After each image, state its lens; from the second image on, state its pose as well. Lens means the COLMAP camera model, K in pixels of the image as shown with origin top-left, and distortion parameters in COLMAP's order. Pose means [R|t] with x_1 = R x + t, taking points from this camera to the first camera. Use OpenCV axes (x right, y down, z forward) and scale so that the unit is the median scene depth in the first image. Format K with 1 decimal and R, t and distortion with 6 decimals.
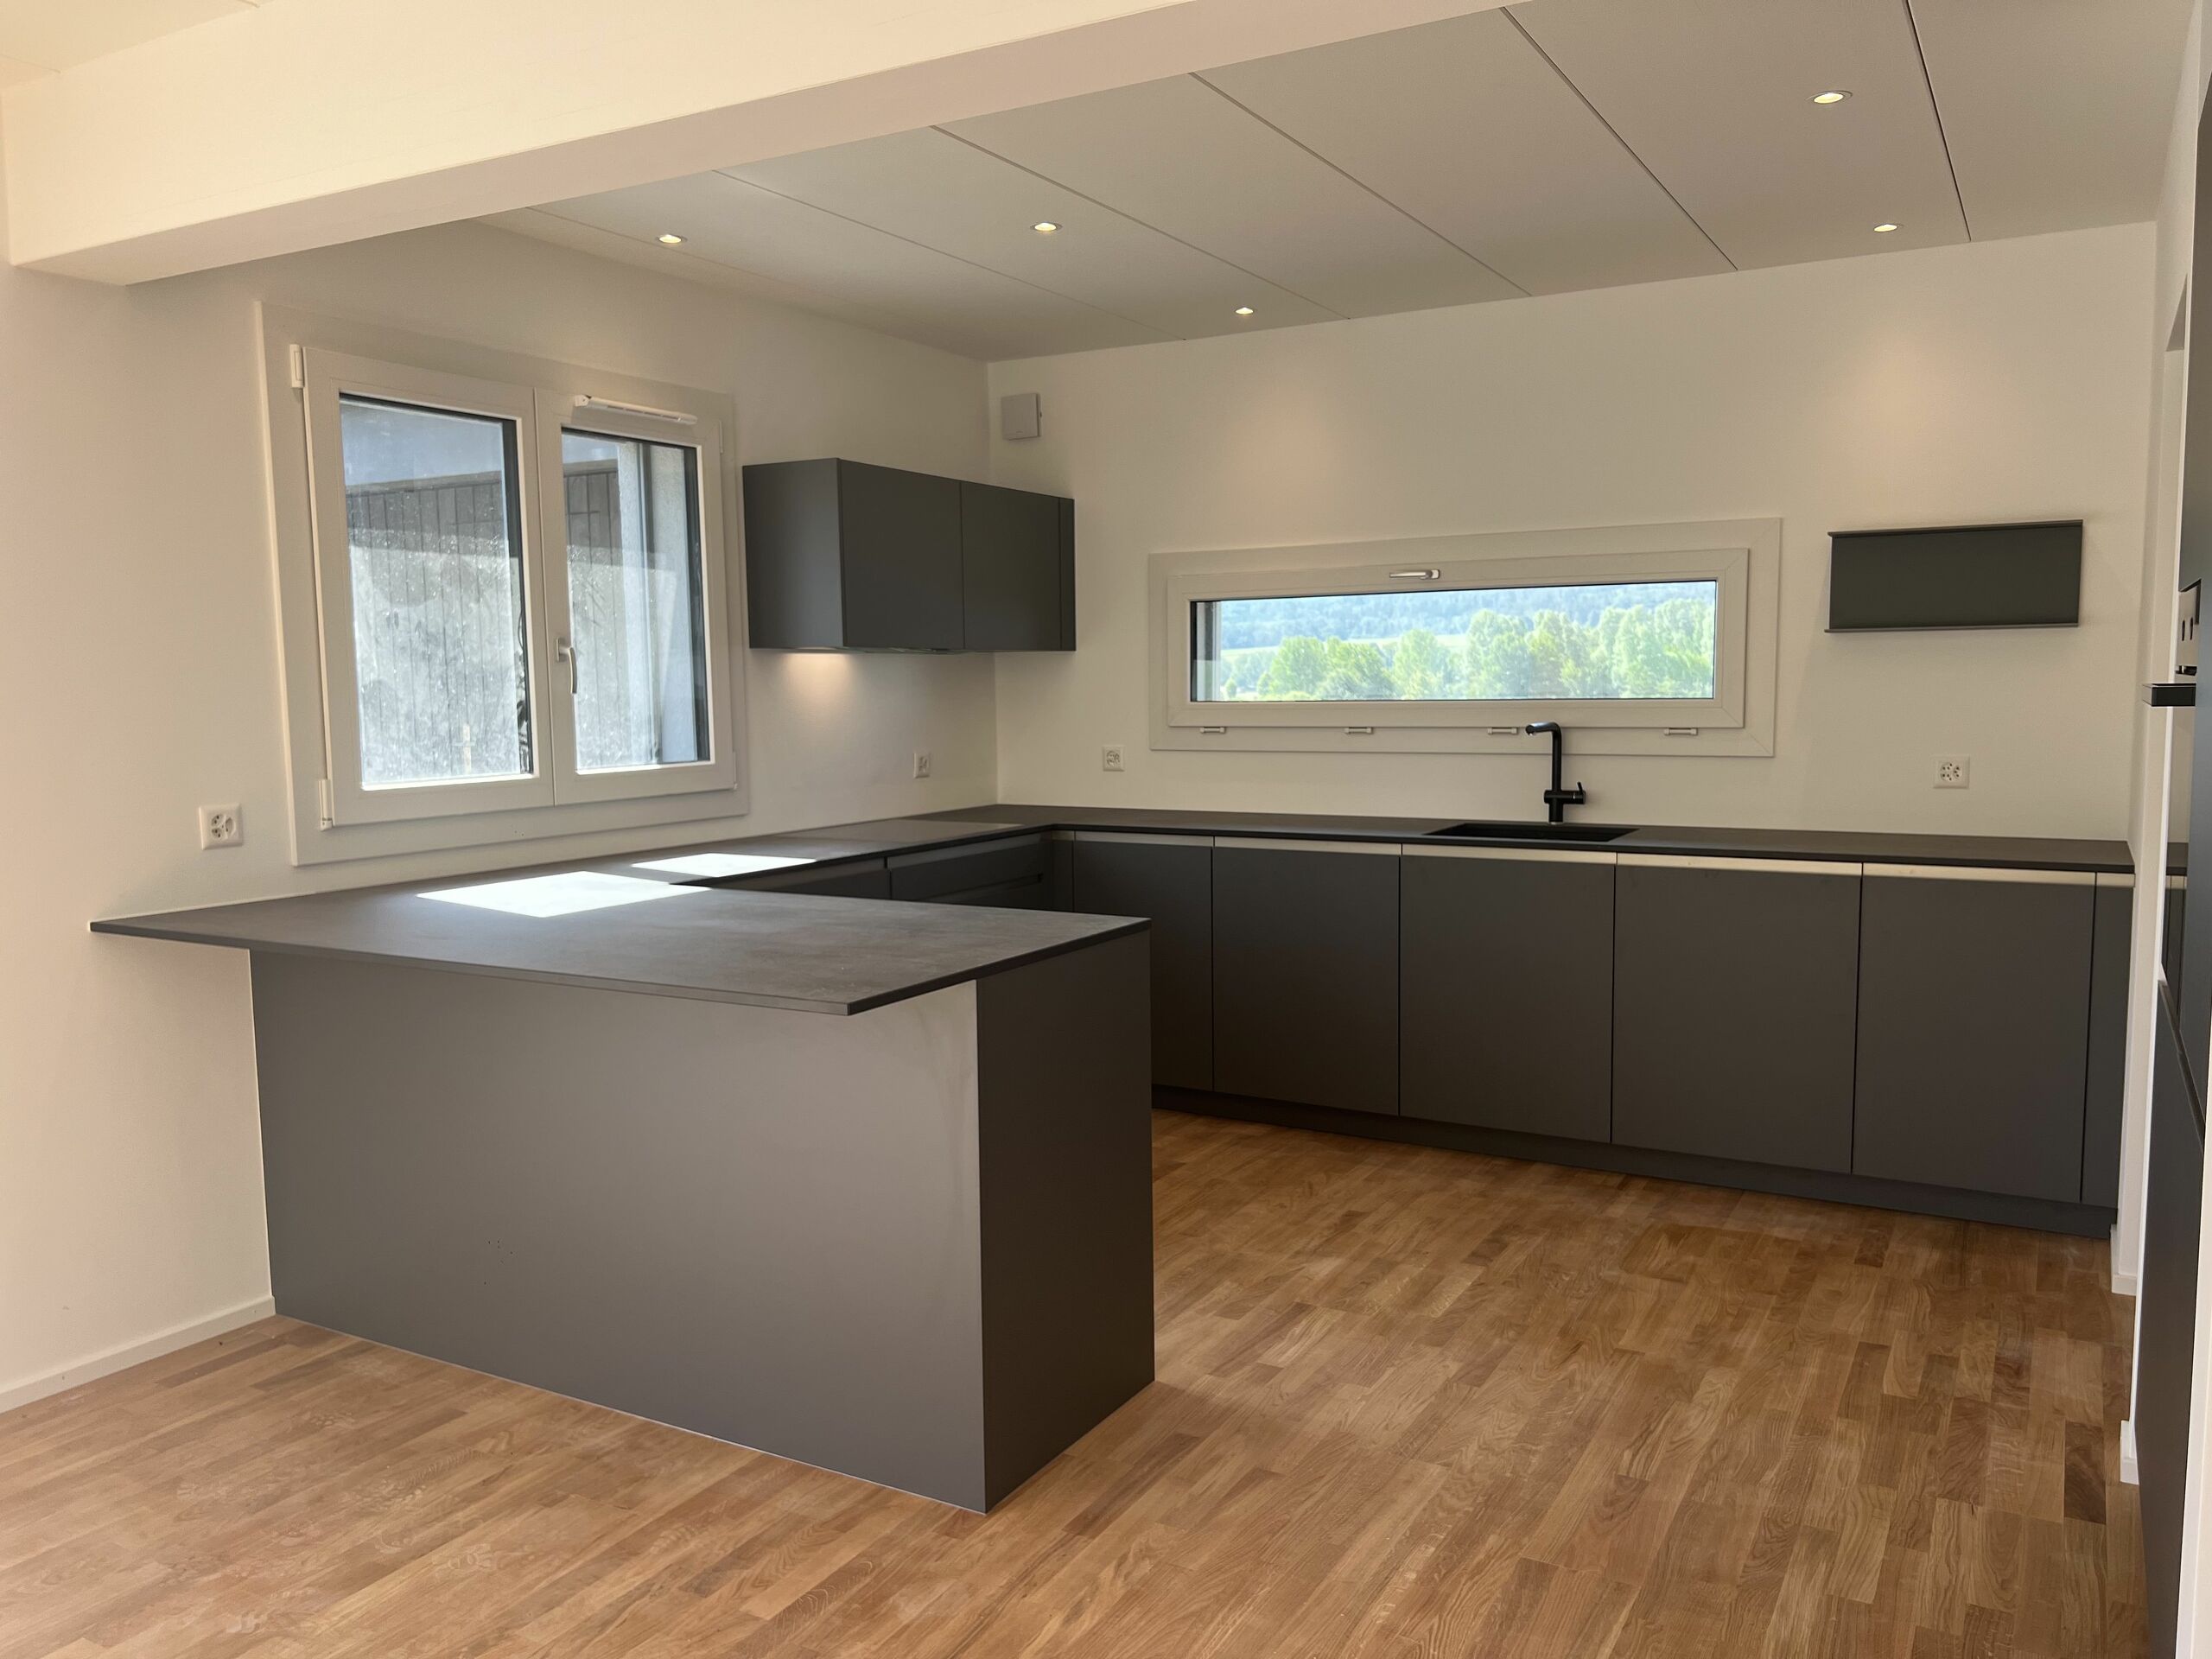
lens RADIAL K [[1680.7, 0, 1120.1], [0, 1680.7, 833.2], [0, 0, 1]] dist [0.014142, -0.000472]
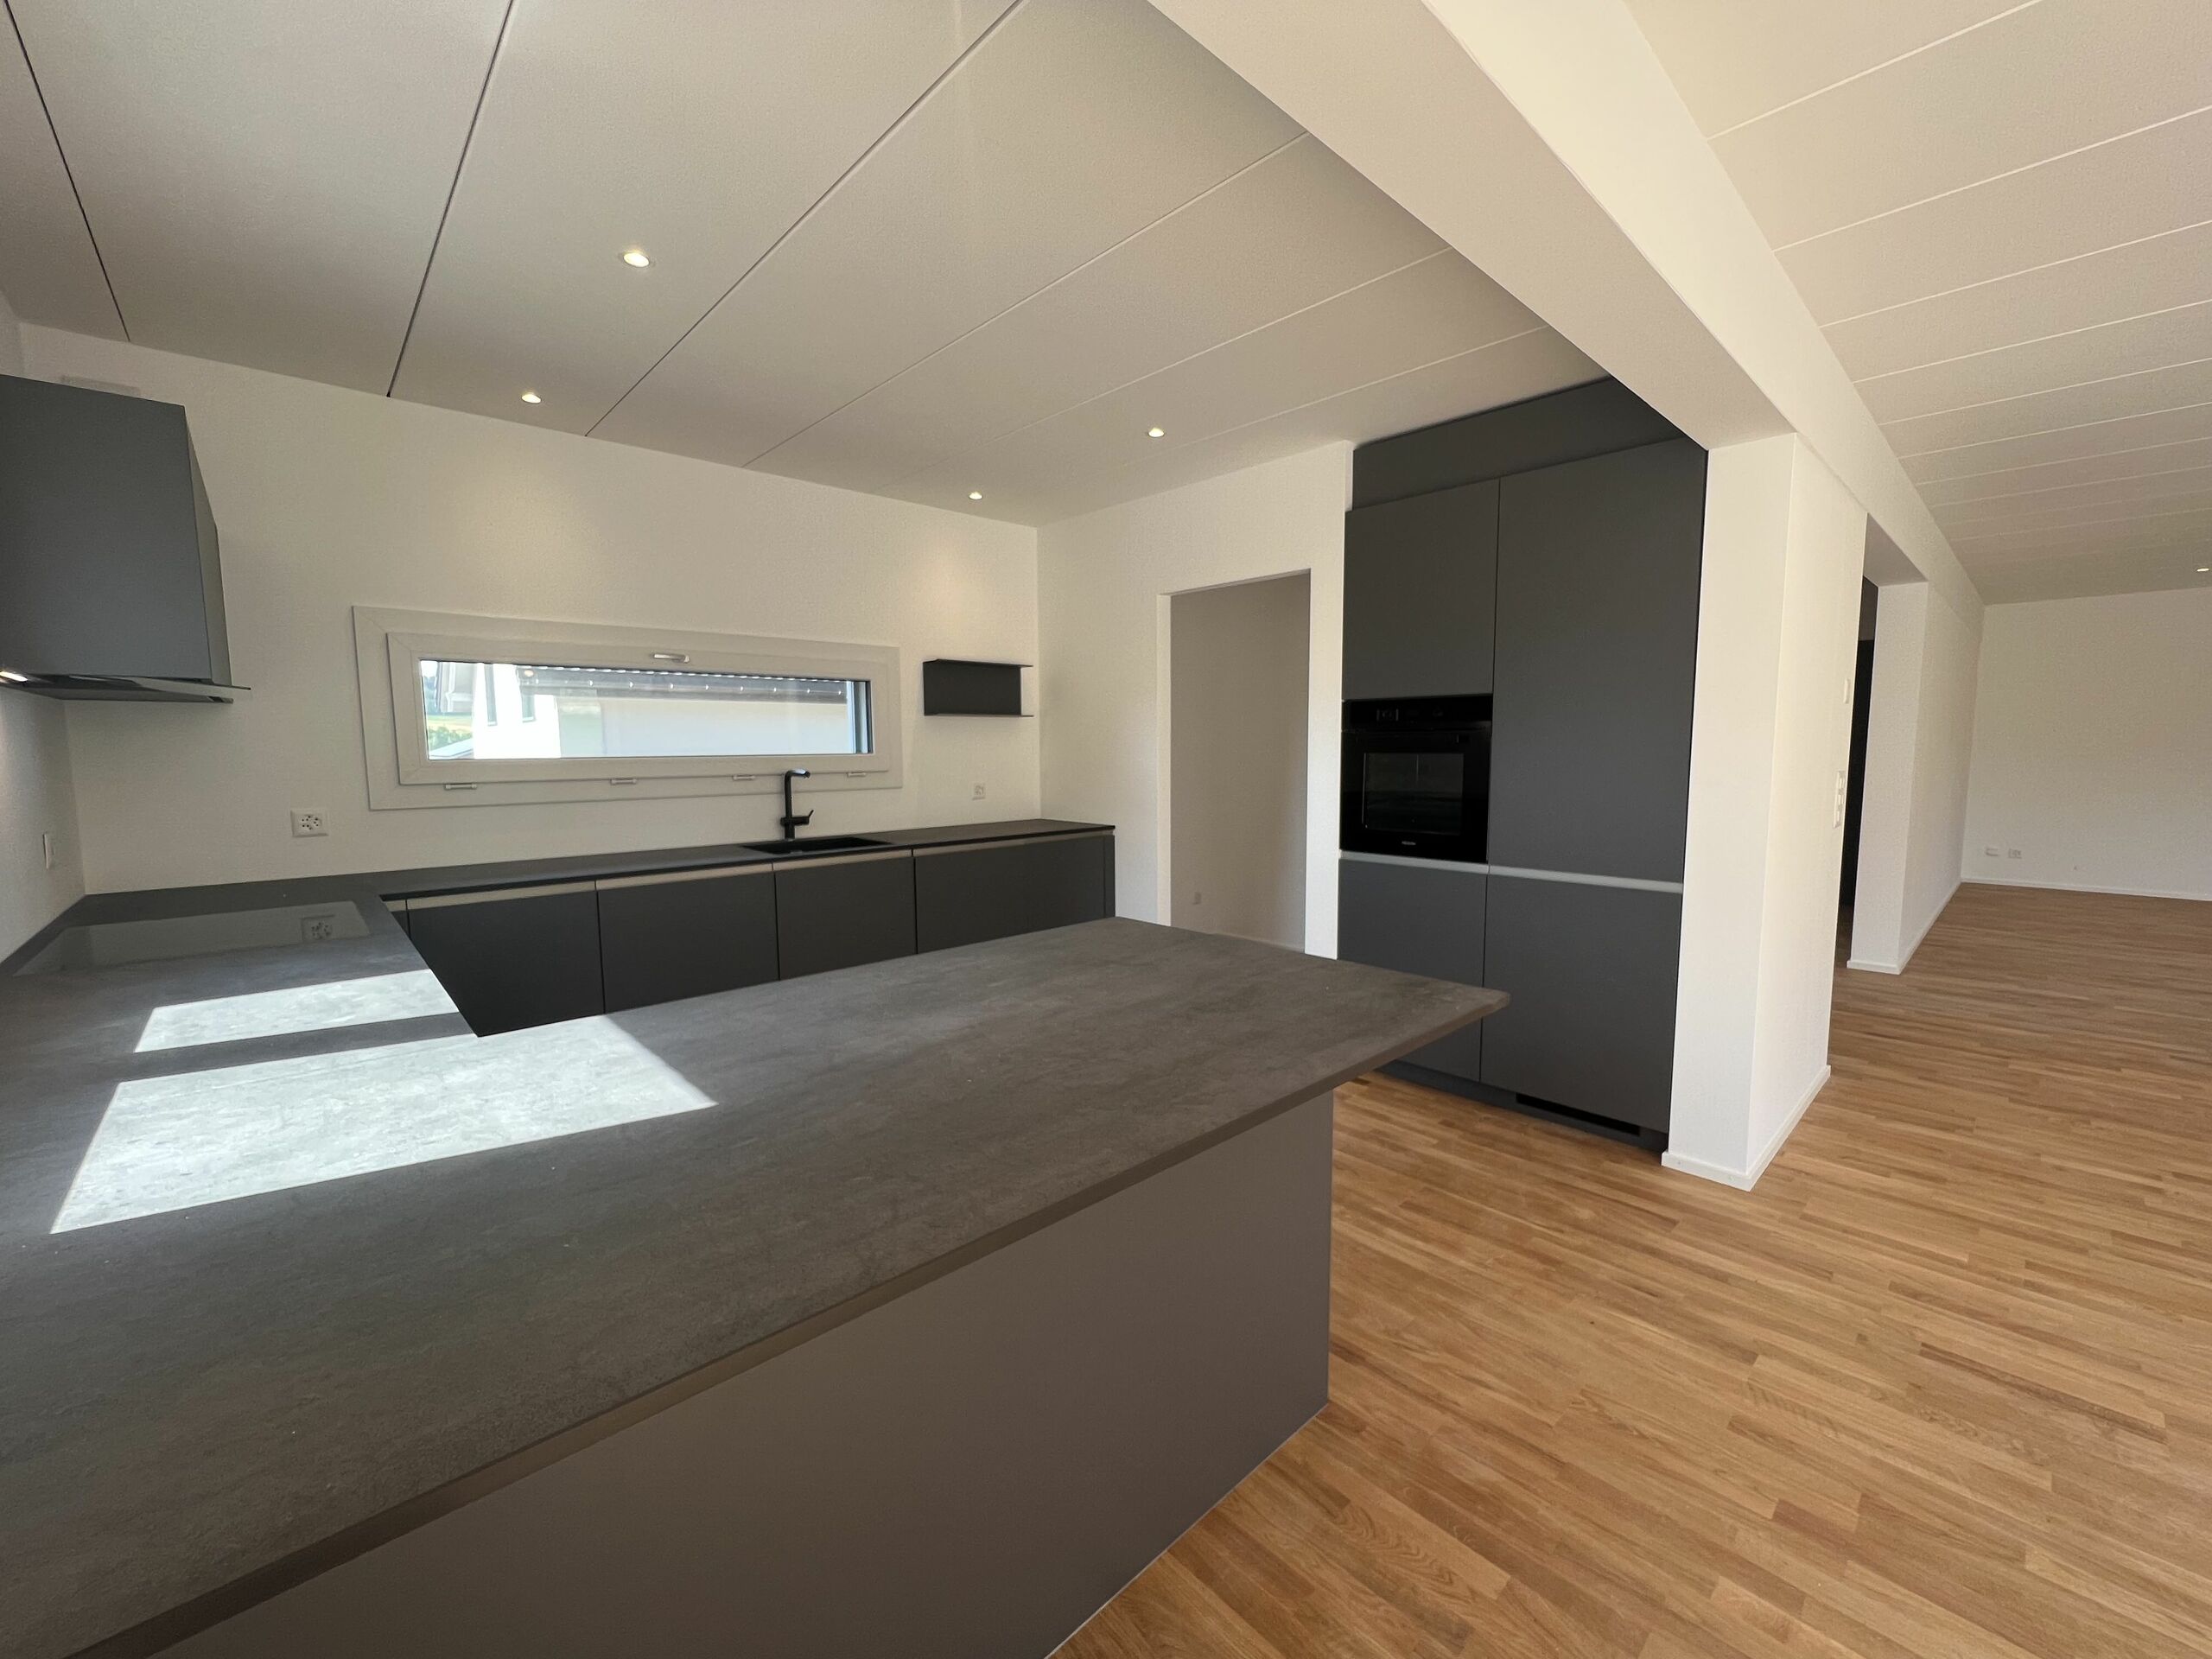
lens RADIAL K [[889.9, 0, 1106.2], [0, 889.9, 829.6], [0, 0, 1]] dist [0.000673, 0.000359]
pose [[0.298245, -0.081865, 0.950972, -0.436688], [0.091665, 0.994167, 0.056836, -0.037079], [-0.950078, 0.070220, 0.304009, 0.573115]]
